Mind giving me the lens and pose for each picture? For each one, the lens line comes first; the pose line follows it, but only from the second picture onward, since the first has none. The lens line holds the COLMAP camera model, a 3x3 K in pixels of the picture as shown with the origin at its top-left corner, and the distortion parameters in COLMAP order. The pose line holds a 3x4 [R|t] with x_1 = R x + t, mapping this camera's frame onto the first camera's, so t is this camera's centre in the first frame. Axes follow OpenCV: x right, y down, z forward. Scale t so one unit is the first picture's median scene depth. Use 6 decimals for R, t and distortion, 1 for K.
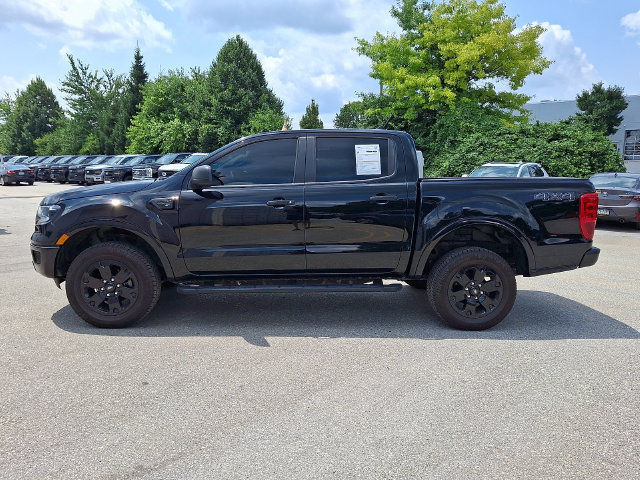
lens RADIAL K [[495.6, 0, 315.4], [0, 495.6, 242.1], [0, 0, 1]] dist [0.024860, -0.025561]
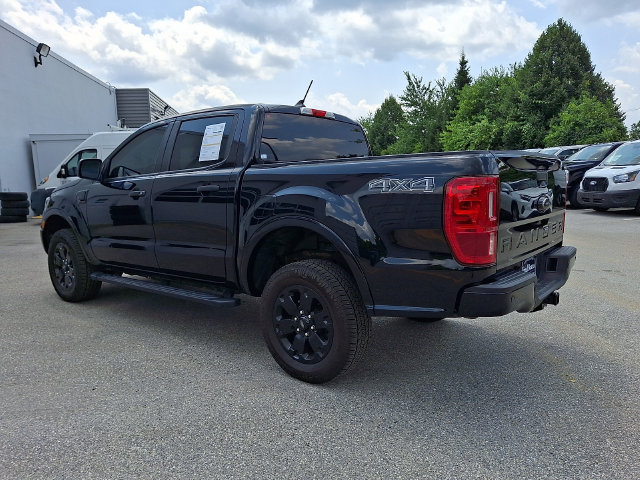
lens RADIAL K [[495.6, 0, 326.8], [0, 495.6, 242.4], [0, 0, 1]] dist [0.024860, -0.025561]
pose [[0.780028, 0.057447, -0.623102, 0.092103], [-0.063236, 0.997916, 0.012841, -0.002809], [0.622541, 0.029387, 0.782035, 0.057118]]
